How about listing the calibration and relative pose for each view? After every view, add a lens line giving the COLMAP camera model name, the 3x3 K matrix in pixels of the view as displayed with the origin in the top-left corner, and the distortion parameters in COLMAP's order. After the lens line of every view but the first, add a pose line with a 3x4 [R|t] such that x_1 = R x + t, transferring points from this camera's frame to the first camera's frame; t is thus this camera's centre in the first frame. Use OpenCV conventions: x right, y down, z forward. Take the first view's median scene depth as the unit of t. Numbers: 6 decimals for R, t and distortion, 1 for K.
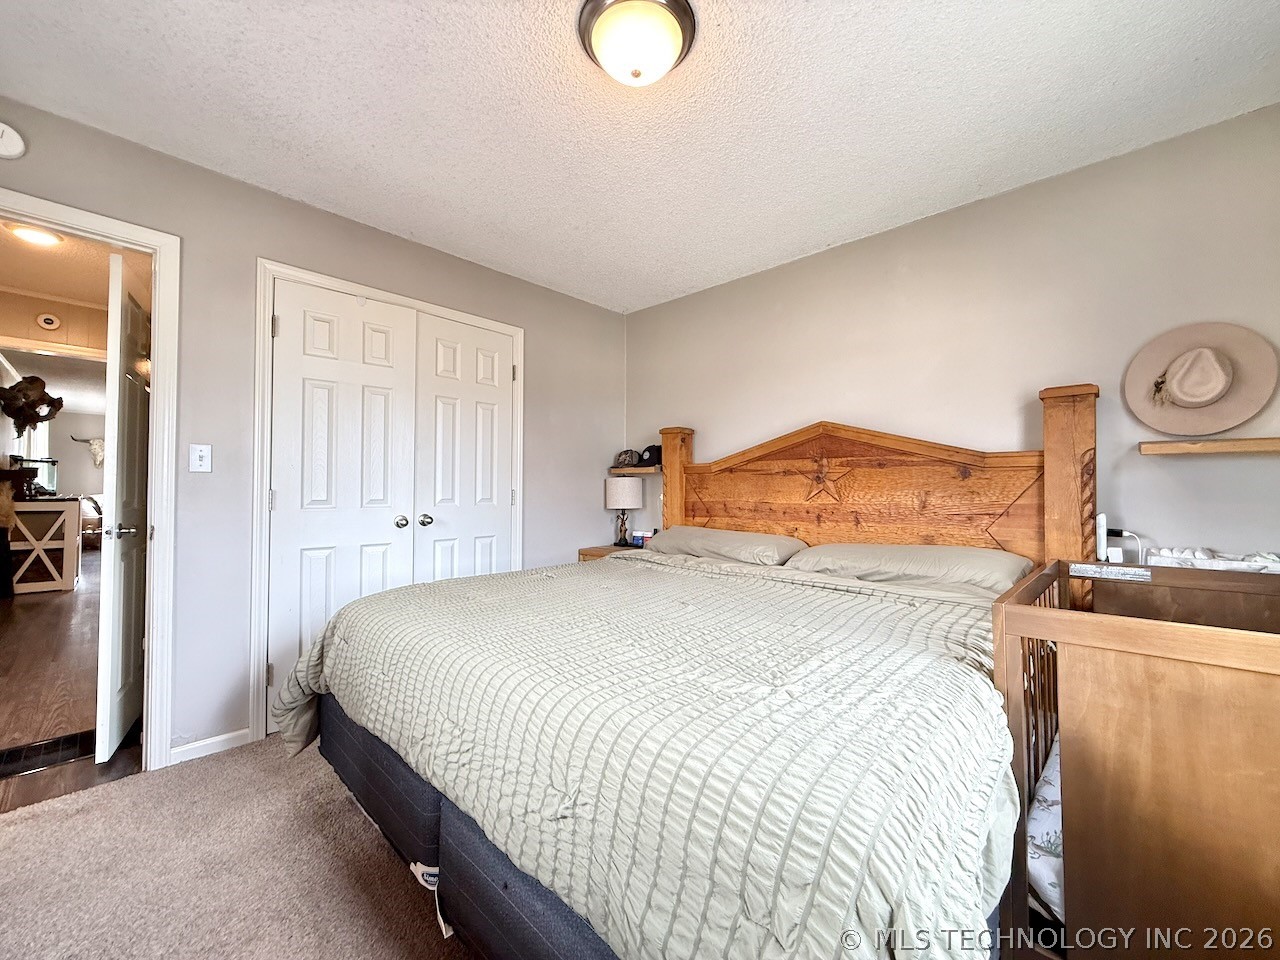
lens RADIAL K [[512.4, 0, 639.5], [0, 512.4, 475.6], [0, 0, 1]] dist [0.002406, 0.001379]
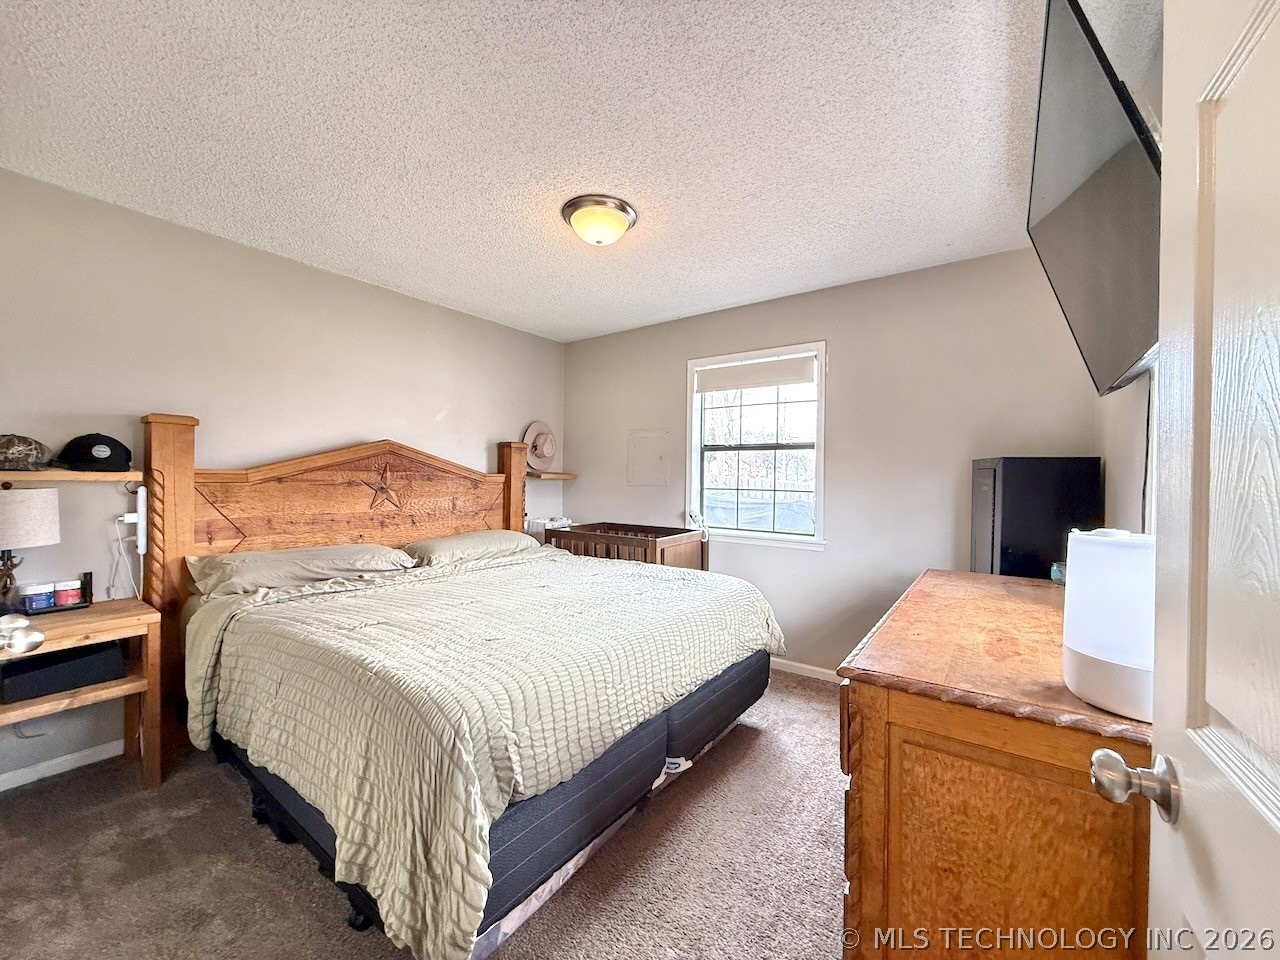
lens RADIAL K [[512.4, 0, 638.3], [0, 512.4, 485.7], [0, 0, 1]] dist [0.002406, 0.001379]
pose [[-0.131245, -0.009991, 0.991300, -0.854265], [-0.021195, 0.999749, 0.007270, -0.021894], [-0.991123, -0.020056, -0.131424, 0.575120]]
